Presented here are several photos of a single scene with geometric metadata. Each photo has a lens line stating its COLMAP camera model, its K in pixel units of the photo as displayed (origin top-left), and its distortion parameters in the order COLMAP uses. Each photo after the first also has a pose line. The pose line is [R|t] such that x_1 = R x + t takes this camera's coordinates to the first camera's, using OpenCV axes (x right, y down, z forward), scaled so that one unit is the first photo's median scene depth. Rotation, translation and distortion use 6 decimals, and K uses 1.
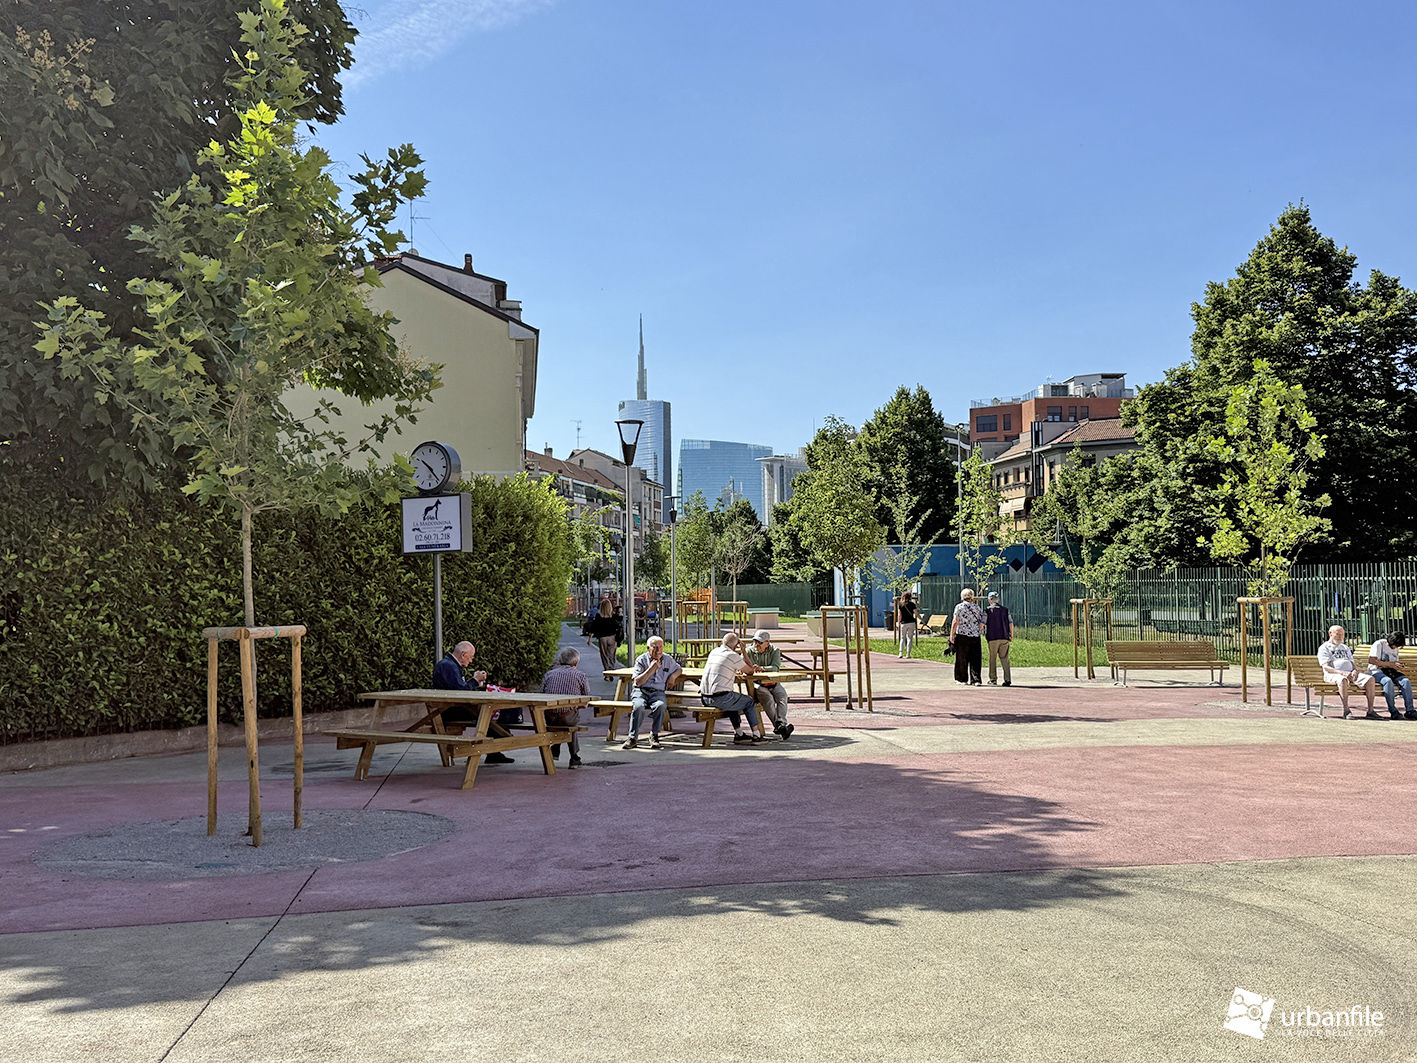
lens RADIAL K [[1403.9, 0, 701.7], [0, 1403.9, 541.7], [0, 0, 1]] dist [0.050228, 0.000000]
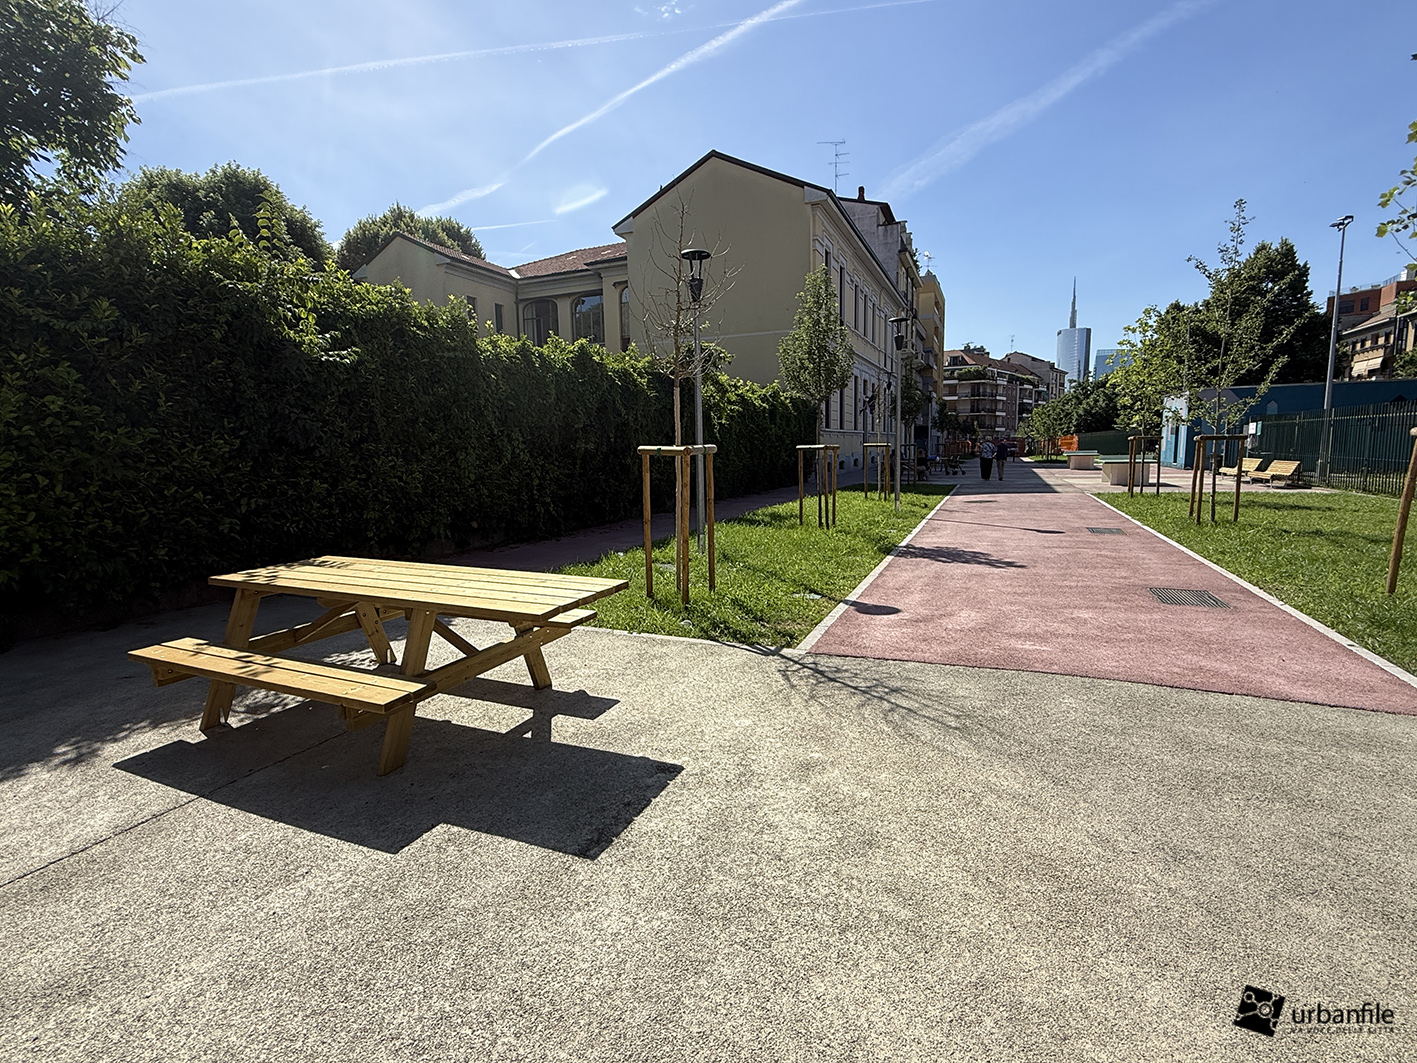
lens RADIAL K [[668.4, 0, 707.4], [0, 668.4, 531.7], [0, 0, 1]] dist [0.004960, -0.001279]
pose [[0.859796, 0.060259, -0.507069, 0.045486], [0.026649, 0.986364, 0.162404, 0.012023], [0.509941, -0.153147, 0.846467, 0.280050]]
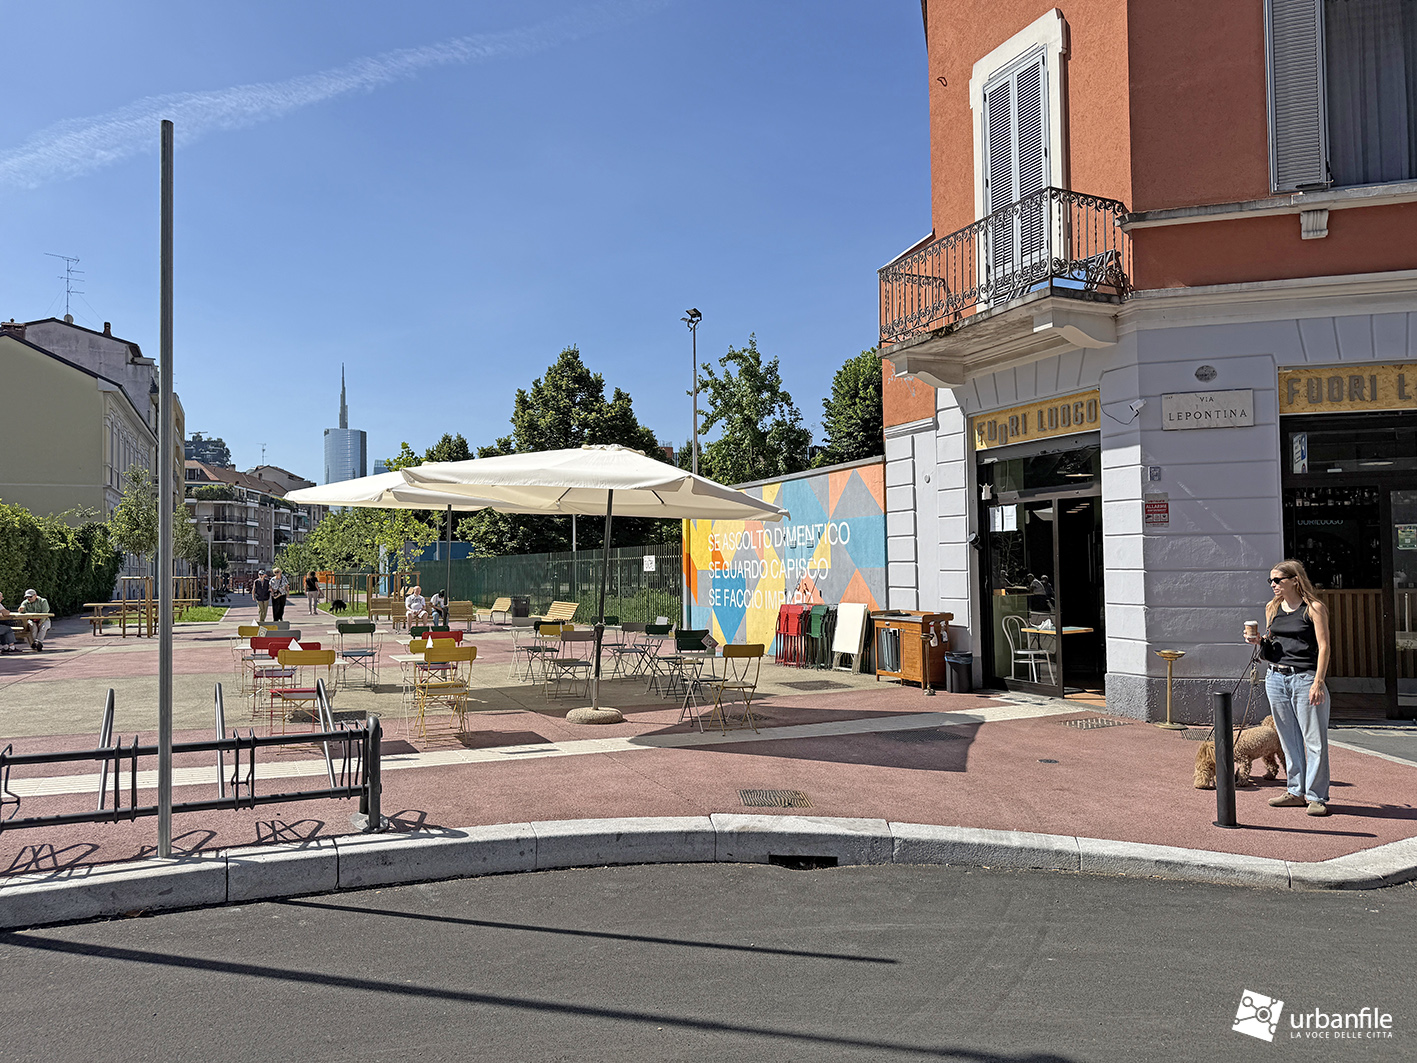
lens RADIAL K [[1012.2, 0, 713.7], [0, 1012.2, 547.8], [0, 0, 1]] dist [0.017569, -0.026728]
pose [[0.954978, 0.011756, 0.296442, 0.087753], [-0.014206, 0.999880, 0.006110, -0.002065], [-0.296335, -0.010046, 0.955031, -0.085621]]
